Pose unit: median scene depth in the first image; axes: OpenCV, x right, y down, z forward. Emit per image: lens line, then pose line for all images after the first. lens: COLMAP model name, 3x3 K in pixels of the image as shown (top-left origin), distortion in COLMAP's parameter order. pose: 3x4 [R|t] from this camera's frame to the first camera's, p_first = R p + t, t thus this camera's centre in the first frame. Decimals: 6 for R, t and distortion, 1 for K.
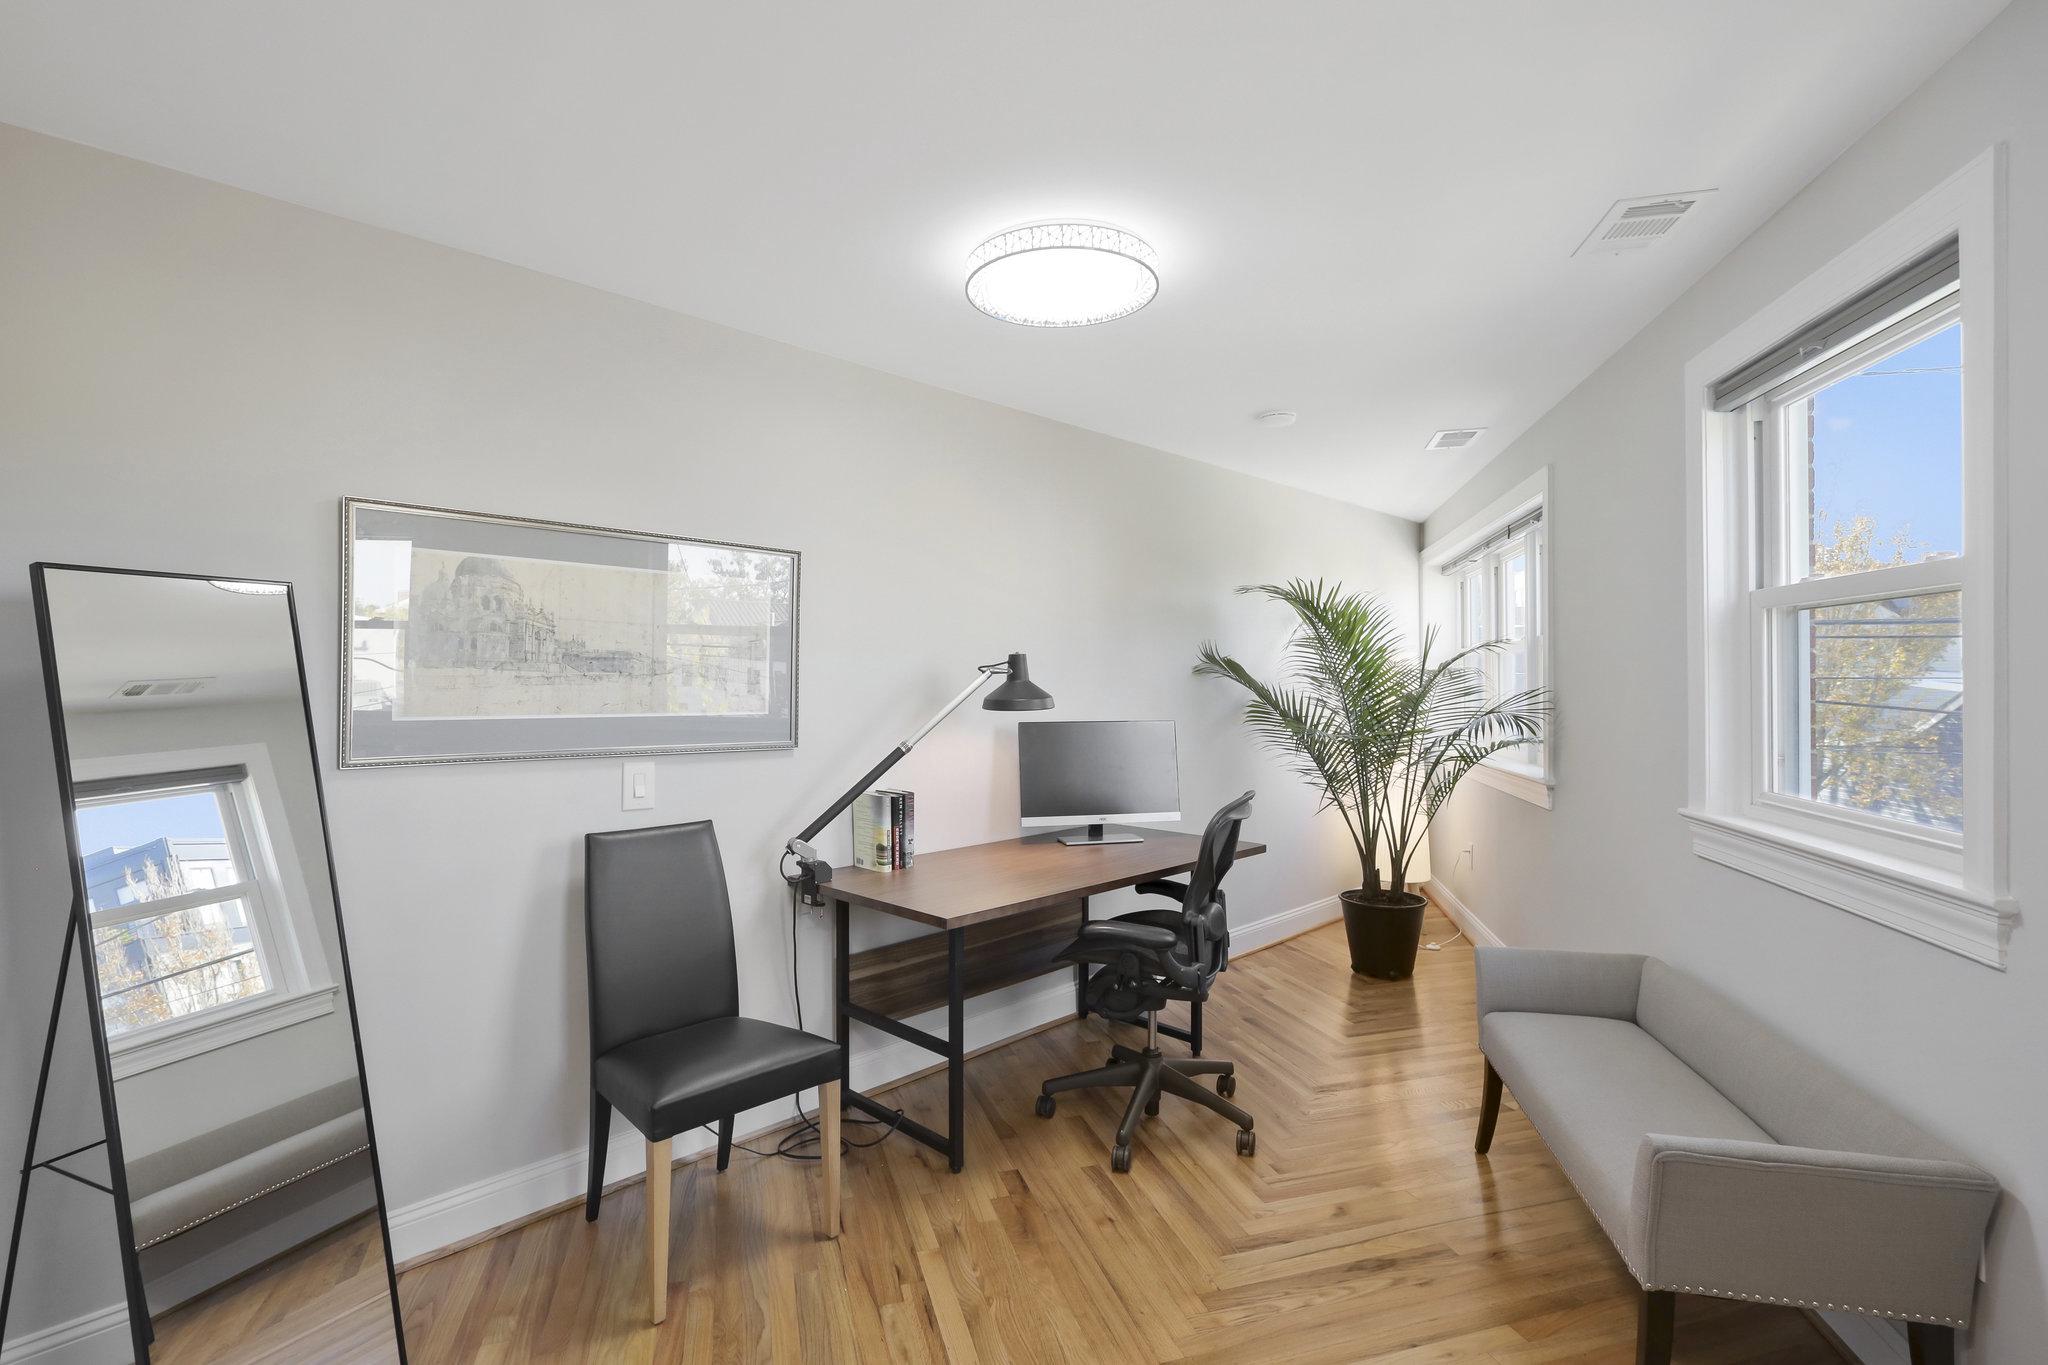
lens RADIAL K [[963.2, 0, 1024.0], [0, 963.2, 682.5], [0, 0, 1]] dist [0.000238, -0.000271]
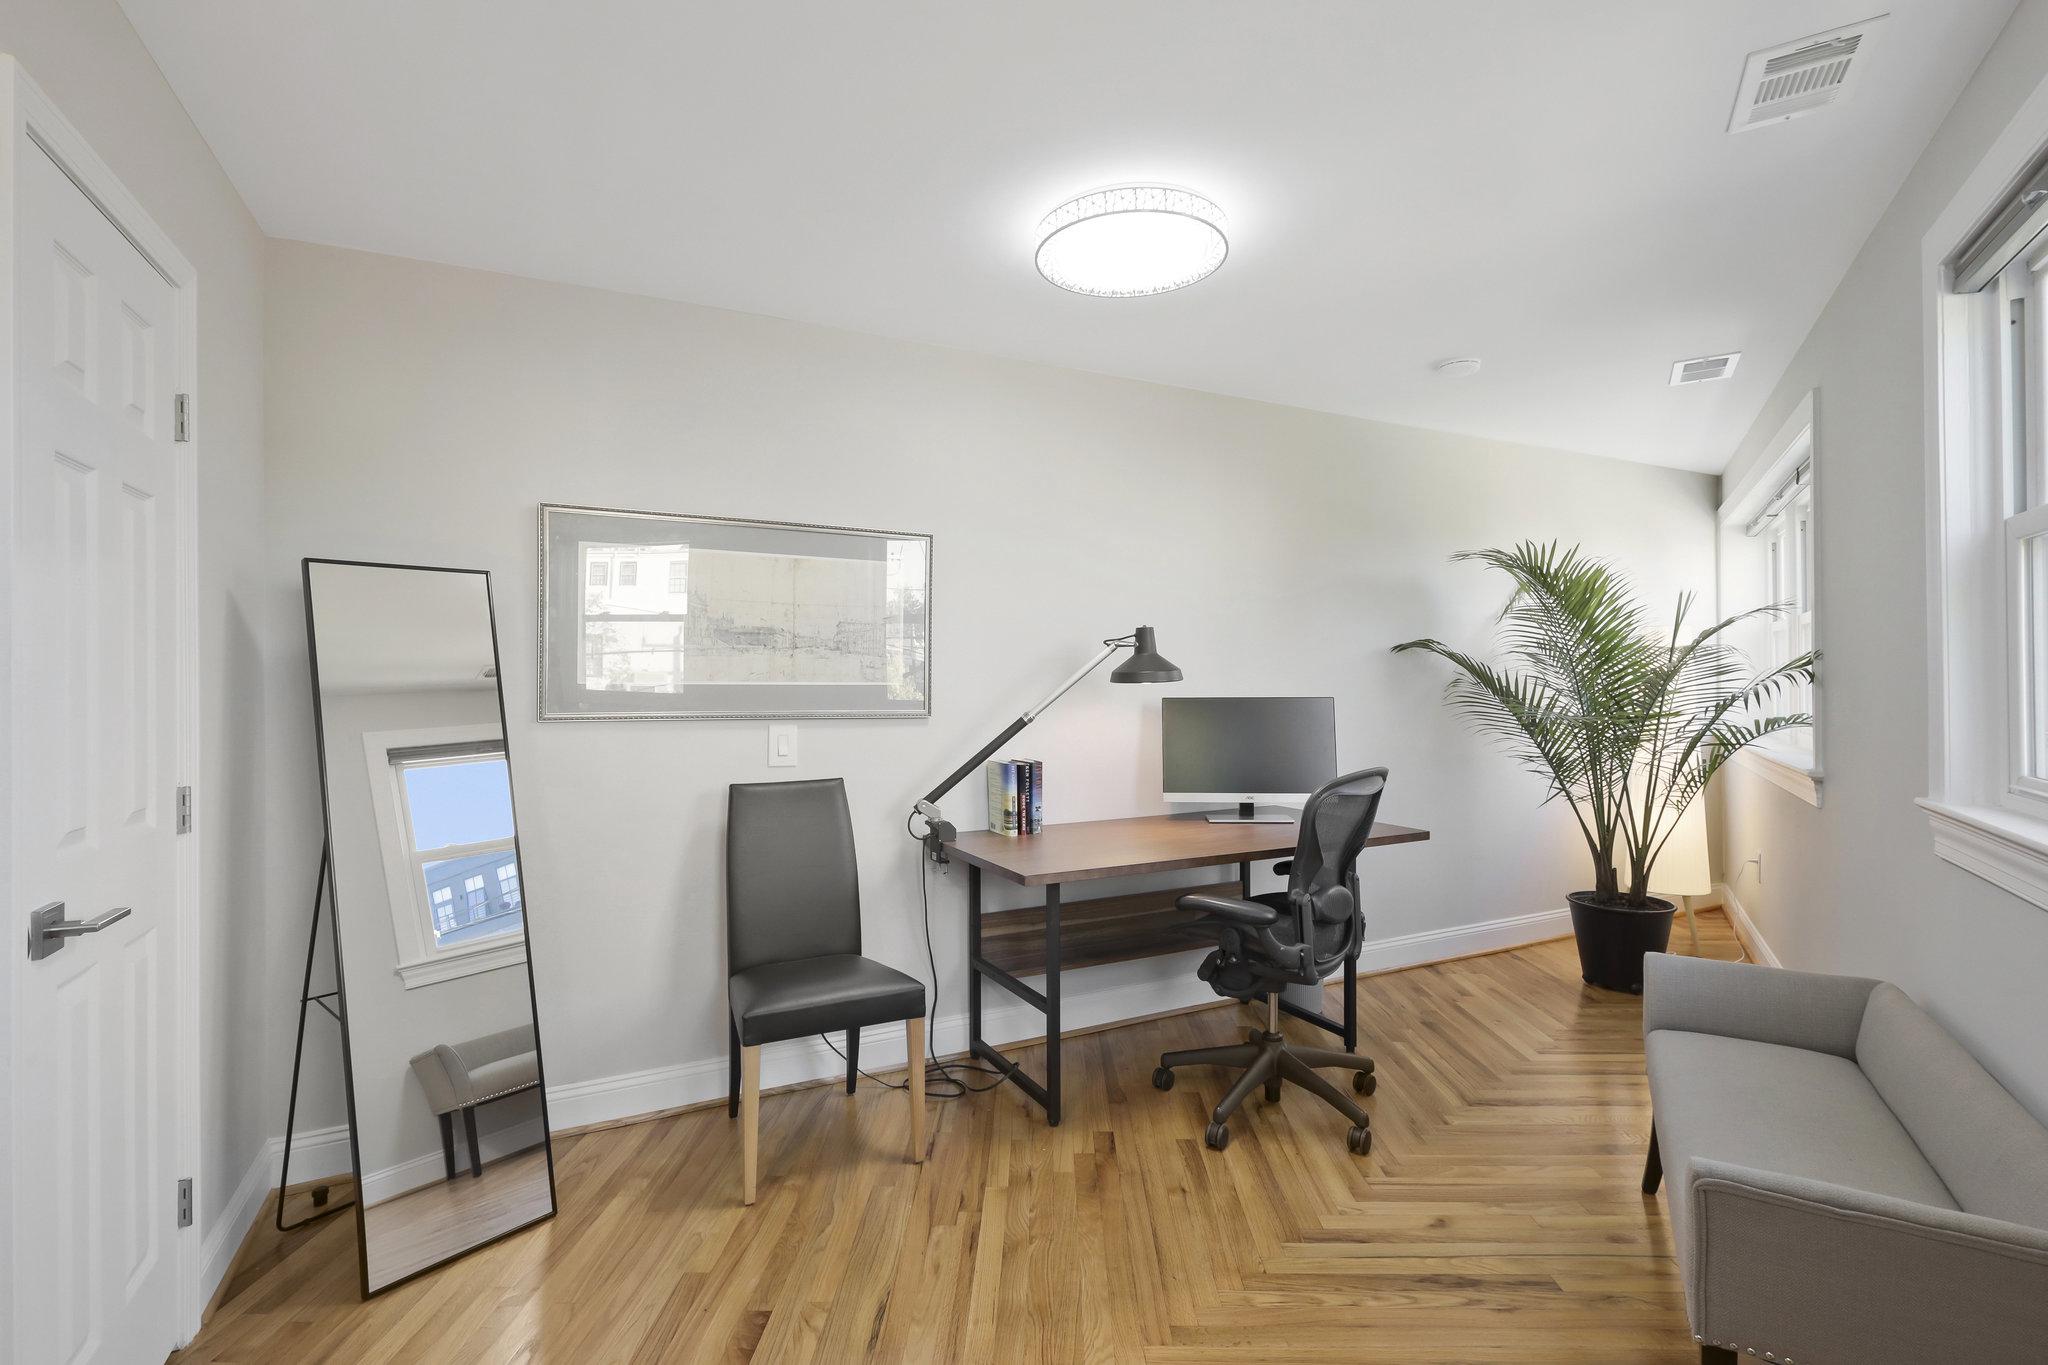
lens RADIAL K [[963.2, 0, 1024.0], [0, 963.2, 682.5], [0, 0, 1]] dist [0.000238, -0.000271]
pose [[0.949506, -0.002354, -0.313740, 0.211601], [0.002941, 0.999995, 0.001397, 0.029697], [0.313735, -0.002249, 0.949508, 0.009129]]
